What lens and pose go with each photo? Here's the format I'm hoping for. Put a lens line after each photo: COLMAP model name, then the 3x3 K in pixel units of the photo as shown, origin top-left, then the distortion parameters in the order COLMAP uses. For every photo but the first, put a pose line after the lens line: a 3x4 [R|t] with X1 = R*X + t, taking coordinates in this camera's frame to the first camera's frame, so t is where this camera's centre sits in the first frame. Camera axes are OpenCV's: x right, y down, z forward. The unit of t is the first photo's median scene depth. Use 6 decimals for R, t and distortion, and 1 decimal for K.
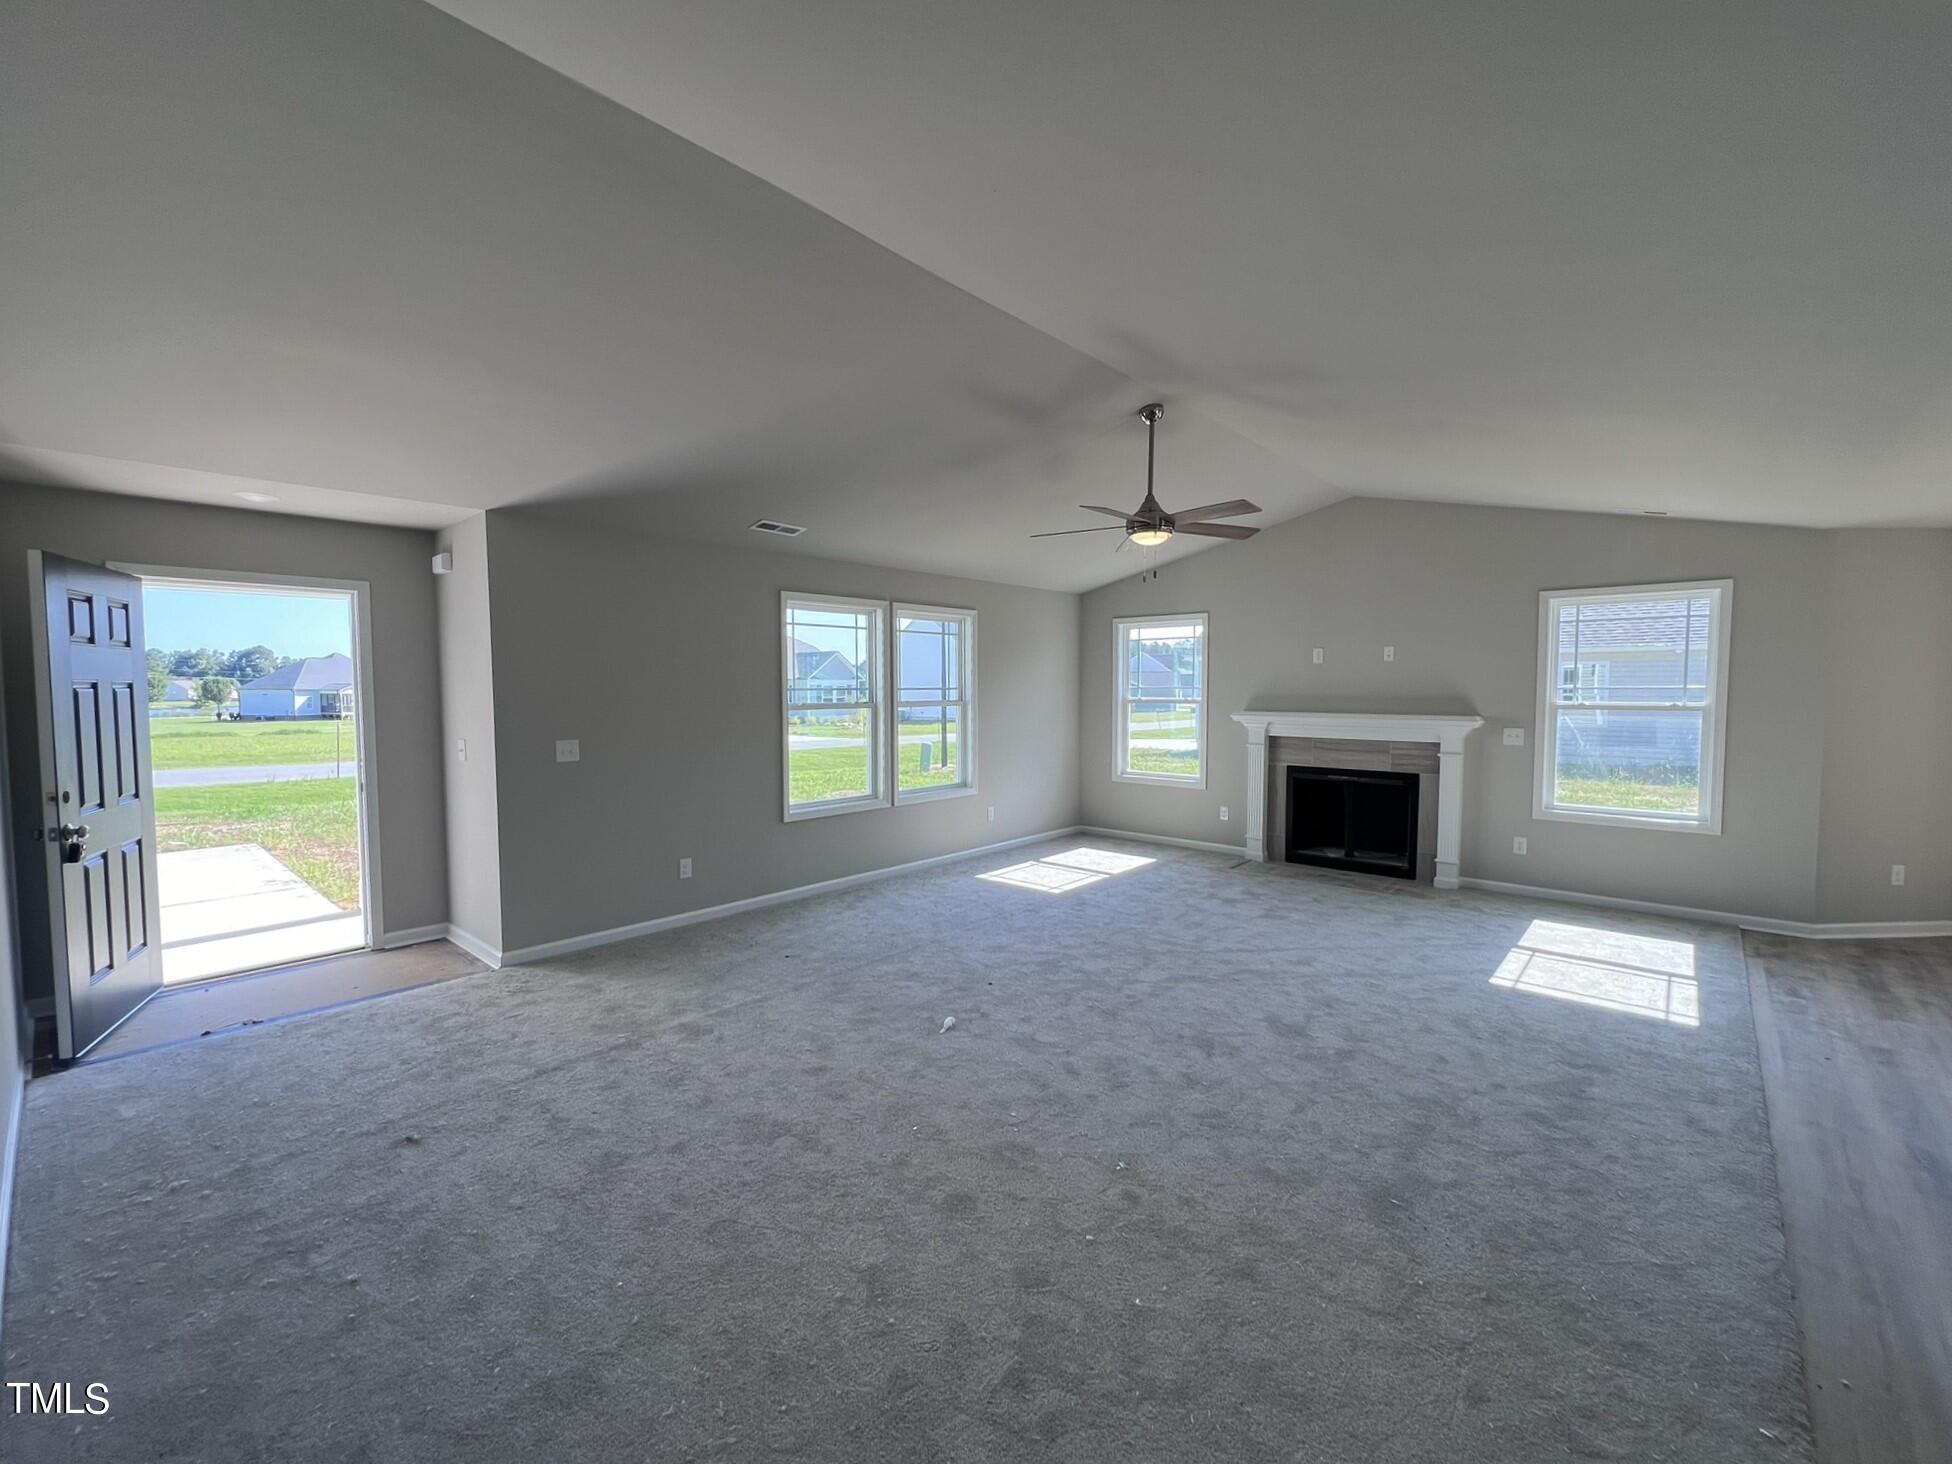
lens RADIAL K [[831.2, 0, 976.0], [0, 831.2, 732.0], [0, 0, 1]] dist [0.002720, 0.000088]
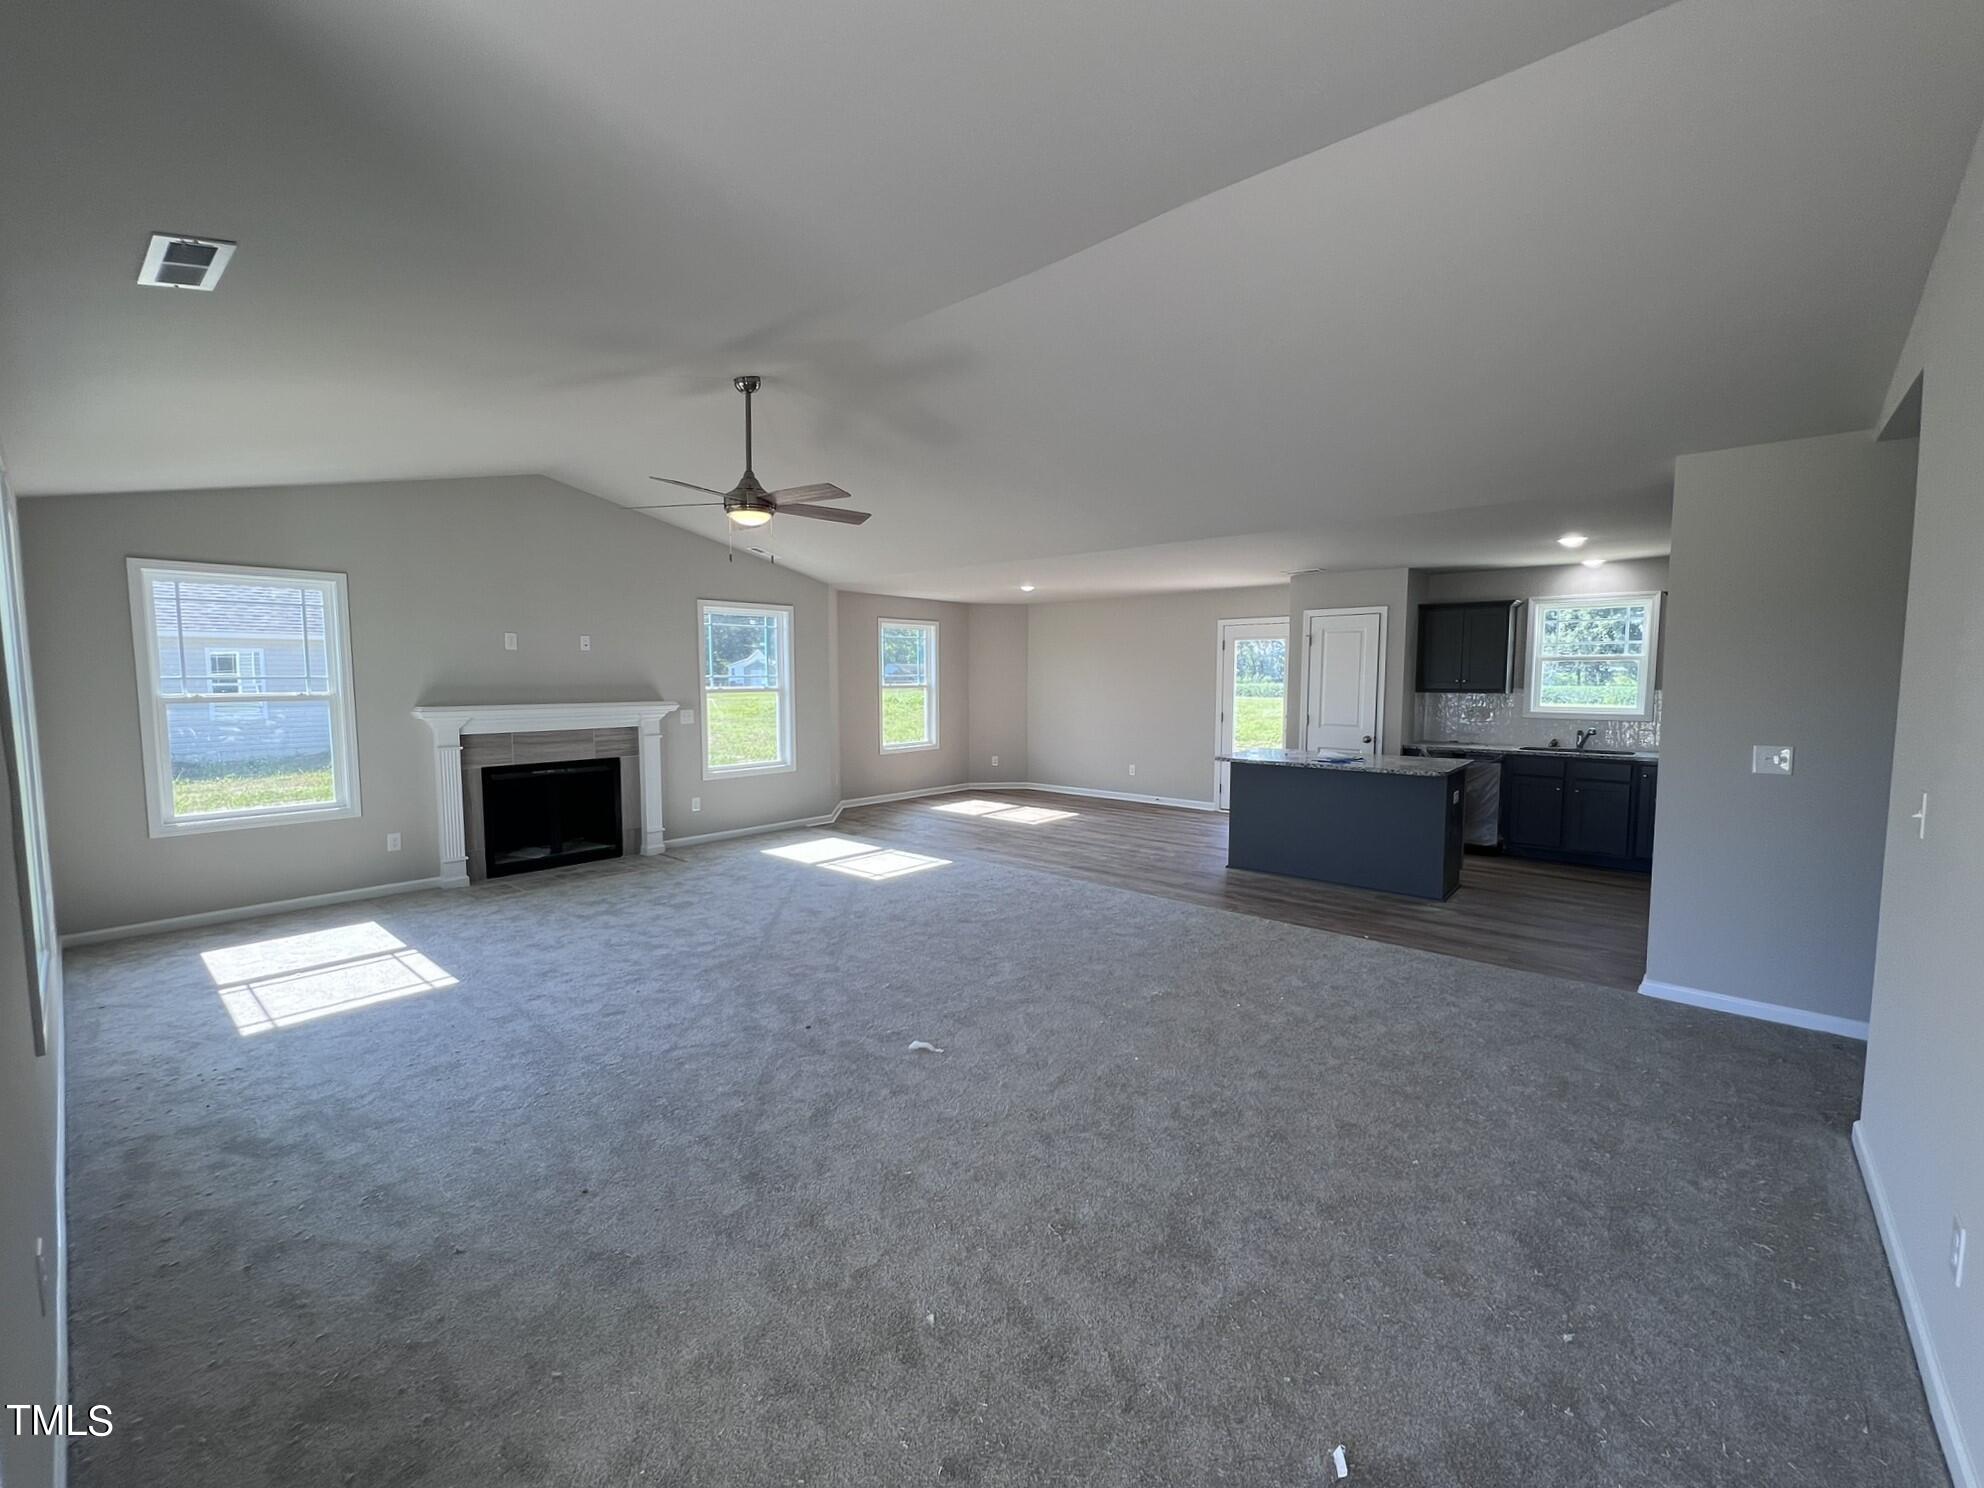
lens RADIAL K [[813.7, 0, 992.0], [0, 813.7, 744.0], [0, 0, 1]] dist [-0.001923, 0.000023]
pose [[-0.003909, -0.084423, 0.996422, -0.543432], [0.055683, 0.994866, 0.084510, -0.030330], [-0.998441, 0.055814, 0.000812, 0.551386]]
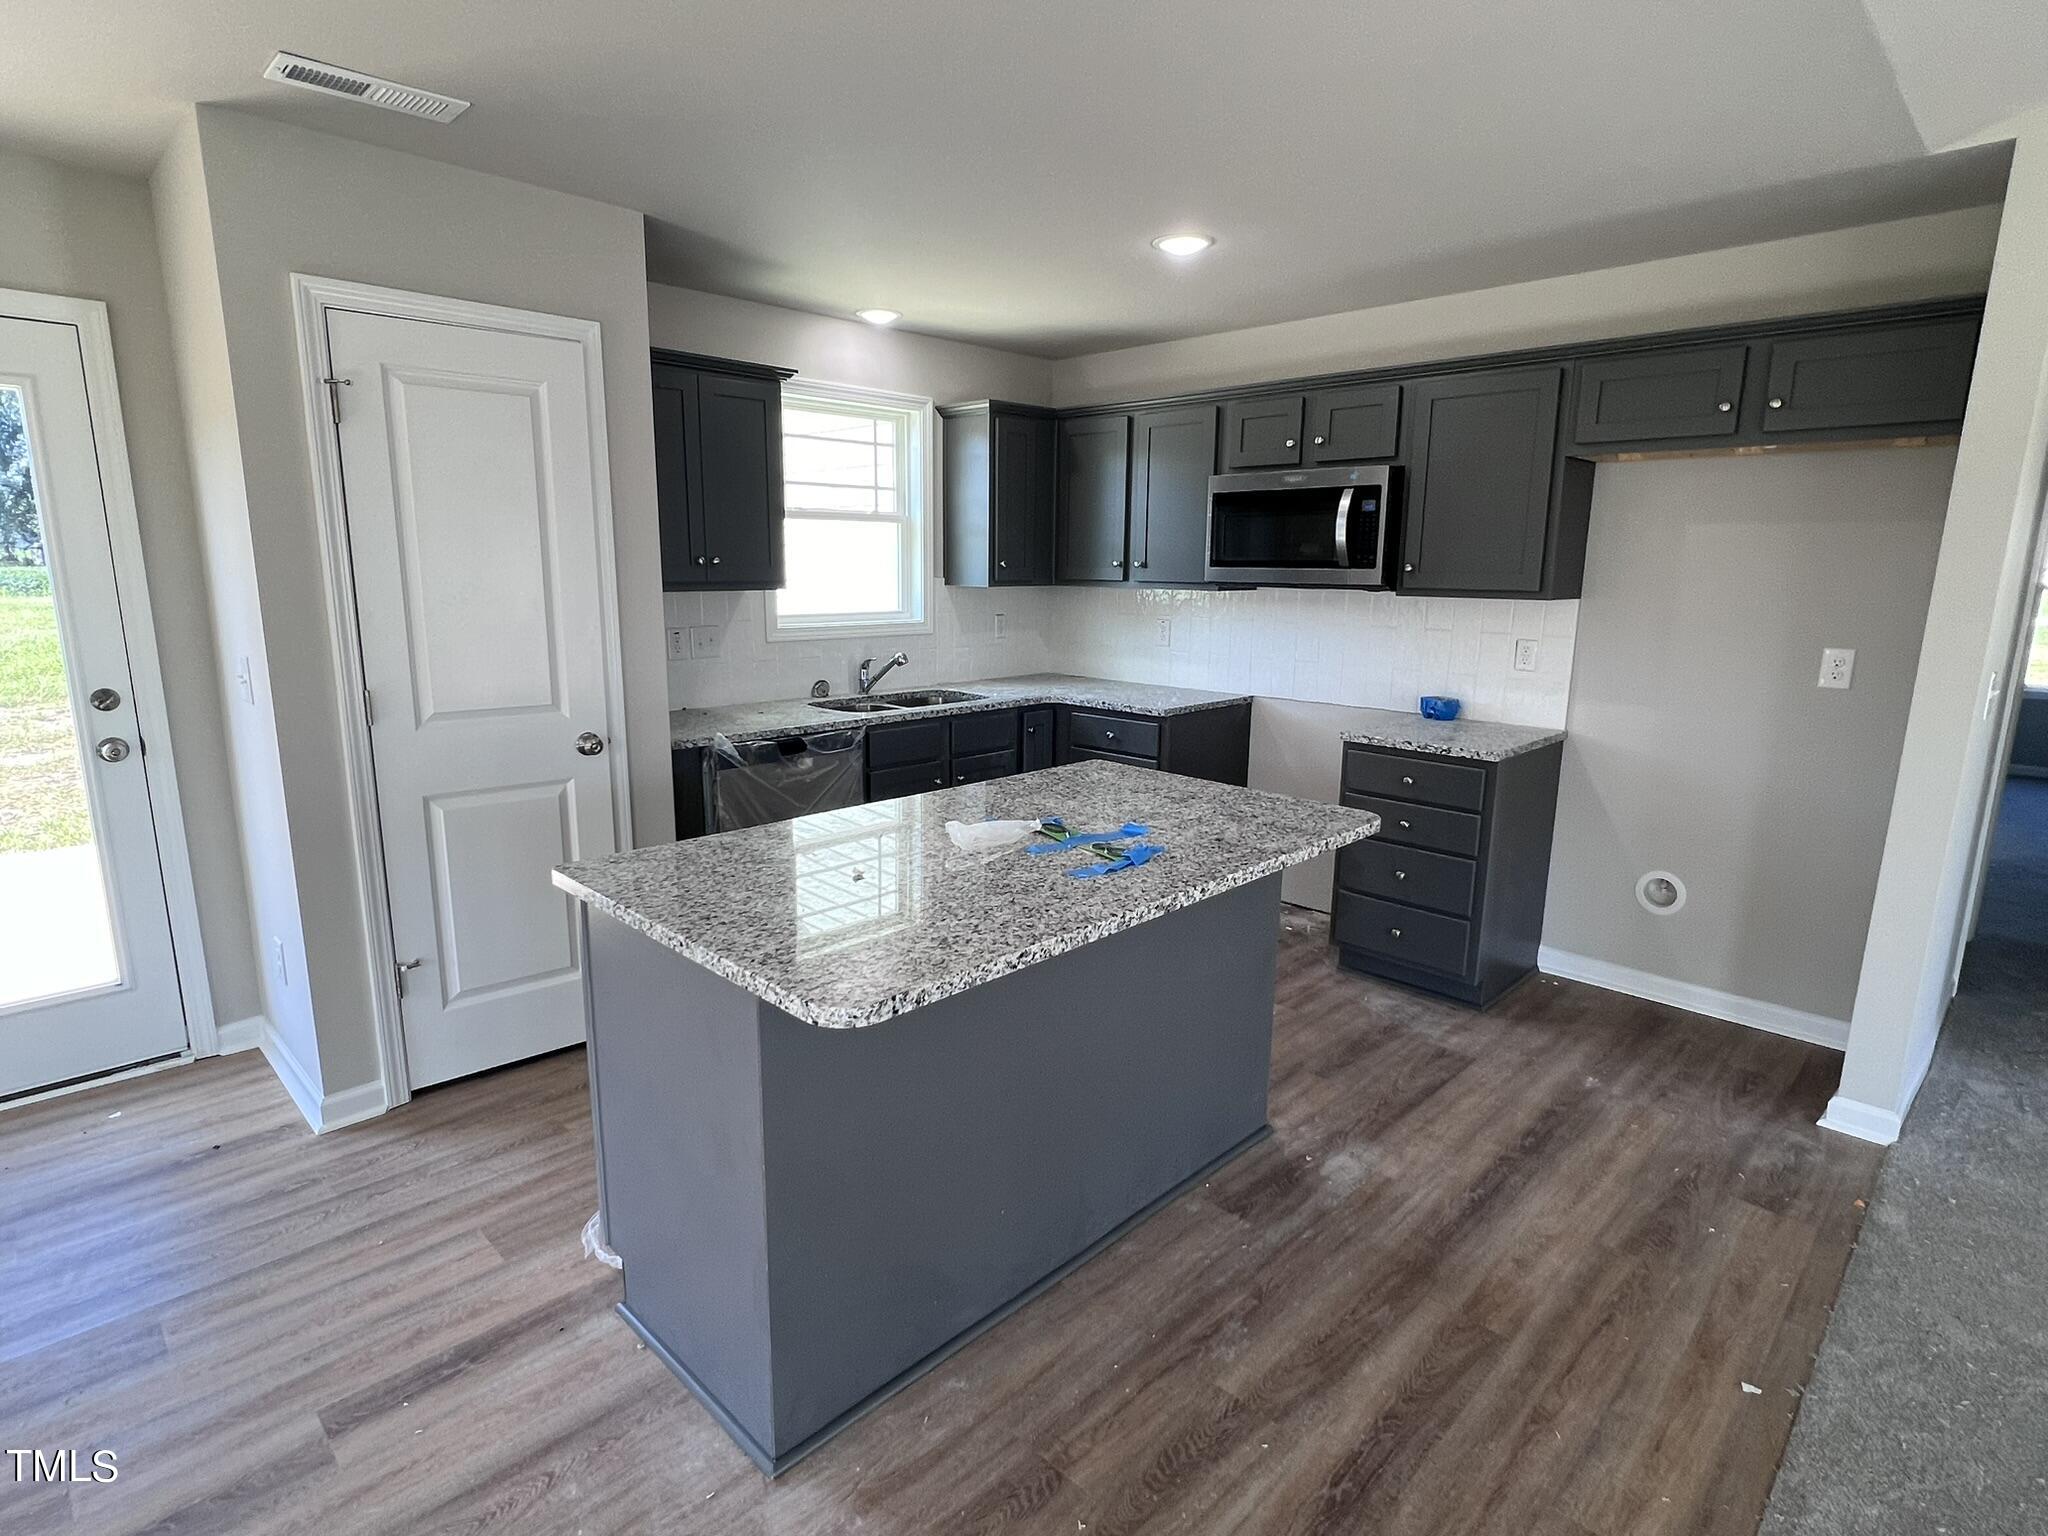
lens RADIAL K [[1062.2, 0, 1024.0], [0, 1062.2, 768.0], [0, 0, 1]] dist [-0.000222, 0.000333]
pose [[-0.997609, -0.022279, 0.065416, 0.432460], [-0.005475, 0.969112, 0.246560, -0.020921], [-0.068888, 0.245612, -0.966917, 0.481981]]
